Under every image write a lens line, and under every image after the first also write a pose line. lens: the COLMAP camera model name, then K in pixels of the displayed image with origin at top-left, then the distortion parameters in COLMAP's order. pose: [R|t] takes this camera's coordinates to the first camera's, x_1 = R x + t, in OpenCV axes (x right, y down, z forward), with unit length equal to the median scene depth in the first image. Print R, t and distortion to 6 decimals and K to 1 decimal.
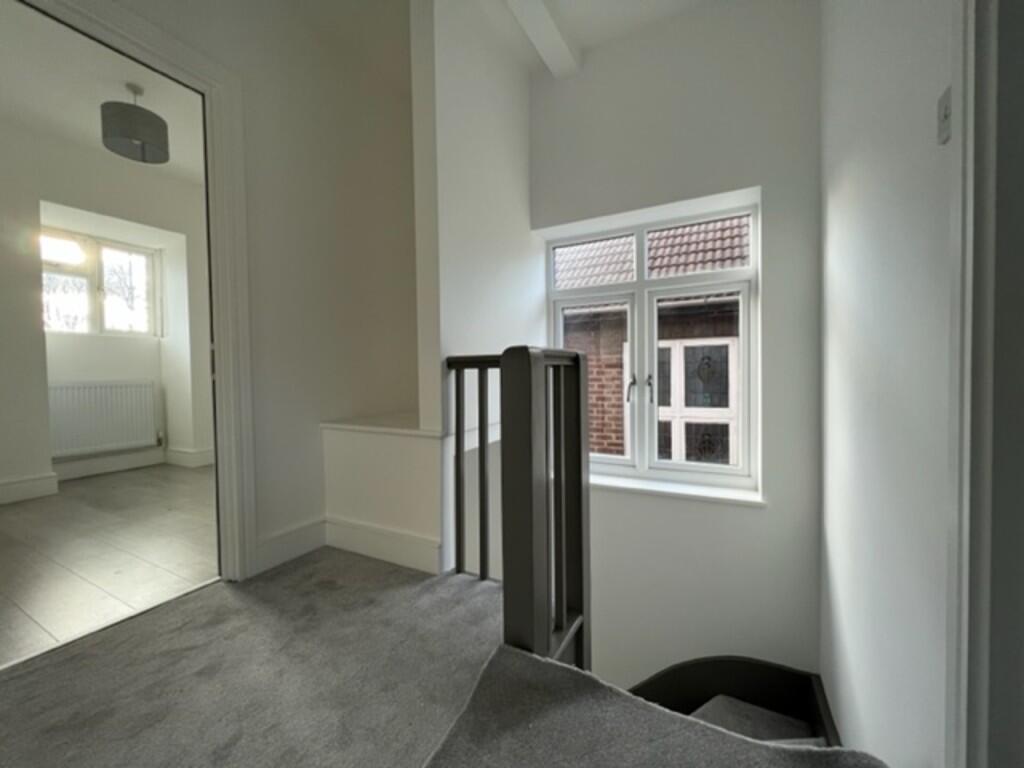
lens RADIAL K [[407.8, 0, 509.7], [0, 407.8, 382.0], [0, 0, 1]] dist [-0.003799, 0.000097]
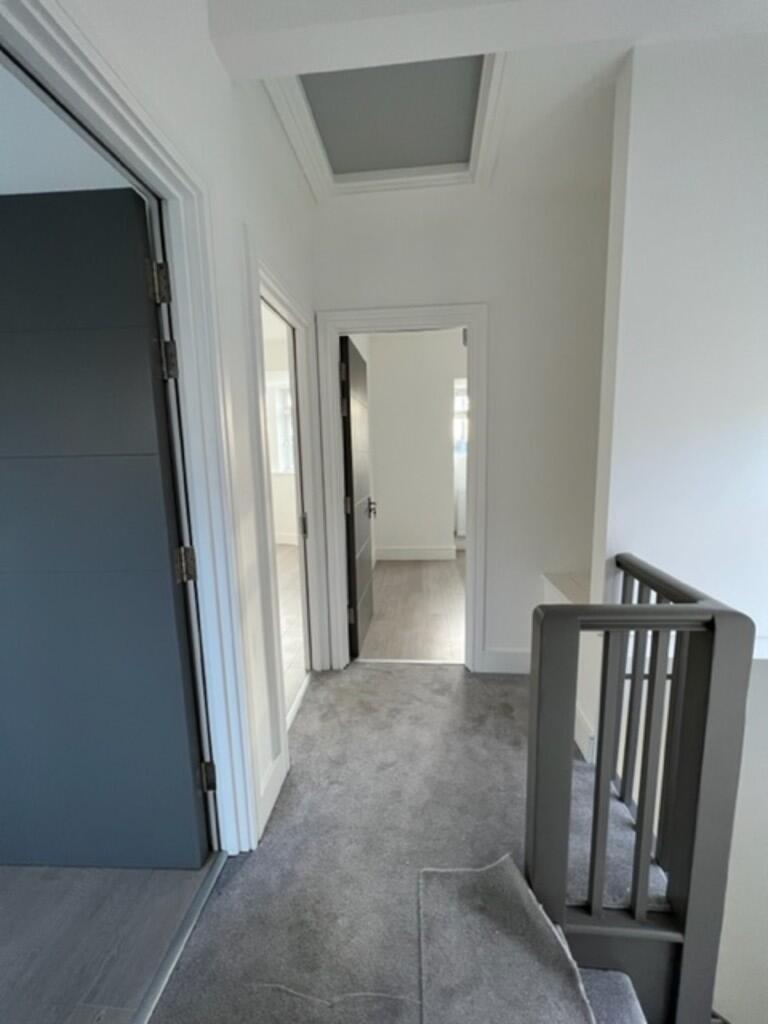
lens RADIAL K [[407.8, 0, 383.8], [0, 407.8, 511.6], [0, 0, 1]] dist [-0.003799, 0.000097]
pose [[0.388965, 0.139148, -0.910683, 0.568646], [-0.000355, 0.988550, 0.150894, -0.363782], [0.921253, -0.058369, 0.384561, 0.224952]]
